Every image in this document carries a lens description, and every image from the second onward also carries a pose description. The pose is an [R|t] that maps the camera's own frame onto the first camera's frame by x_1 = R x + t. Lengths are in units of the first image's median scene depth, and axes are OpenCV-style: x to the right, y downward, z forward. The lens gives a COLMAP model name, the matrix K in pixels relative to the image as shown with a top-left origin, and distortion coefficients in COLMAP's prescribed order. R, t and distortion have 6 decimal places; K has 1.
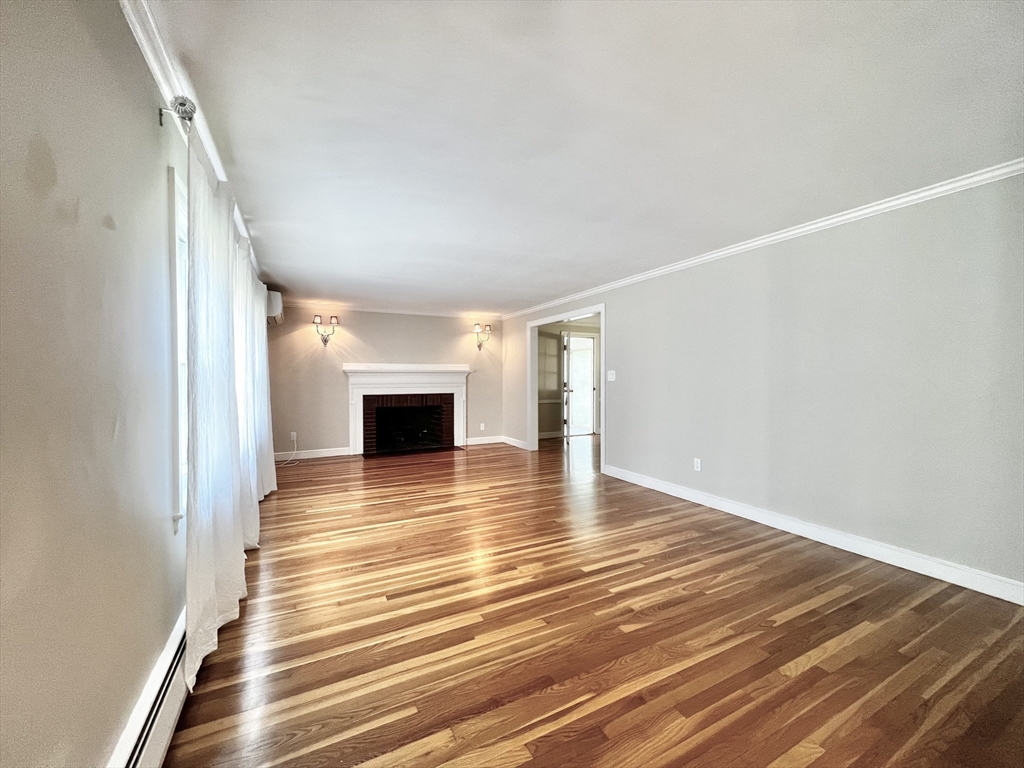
lens RADIAL K [[410.2, 0, 508.5], [0, 410.2, 382.9], [0, 0, 1]] dist [0.000093, 0.000034]
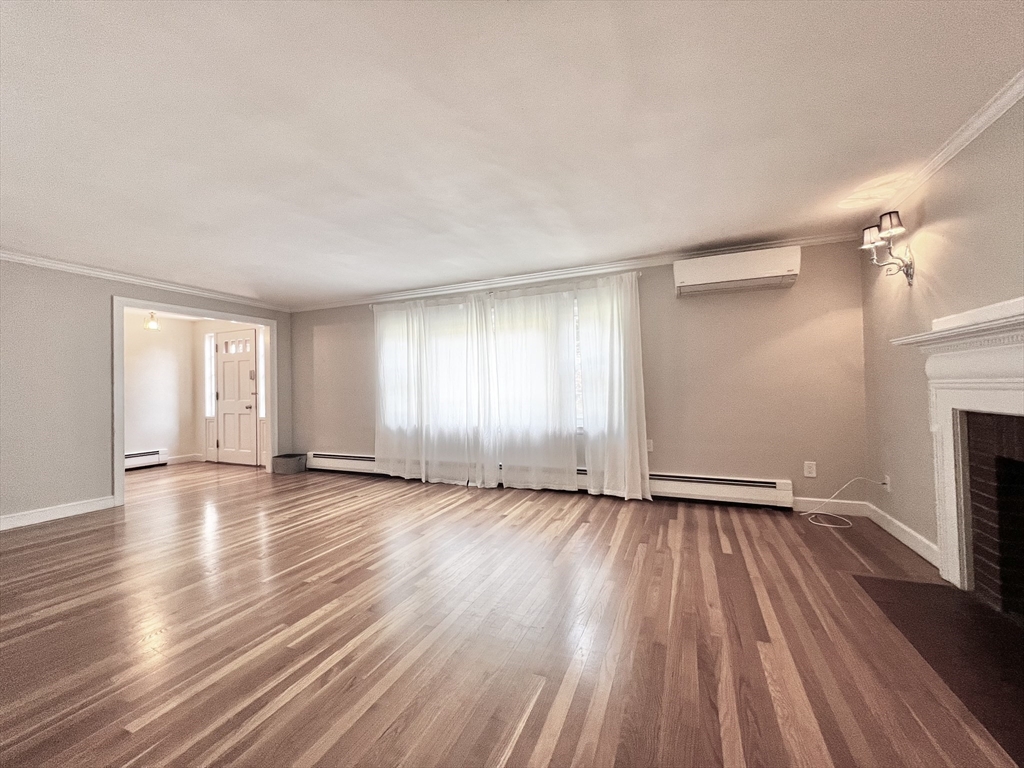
lens RADIAL K [[410.2, 0, 508.5], [0, 410.2, 382.9], [0, 0, 1]] dist [0.000093, 0.000034]
pose [[-0.773088, 0.009375, -0.634229, 0.130622], [0.014662, 0.999888, -0.003092, 0.004141], [0.634129, -0.011690, -0.773139, 1.041702]]
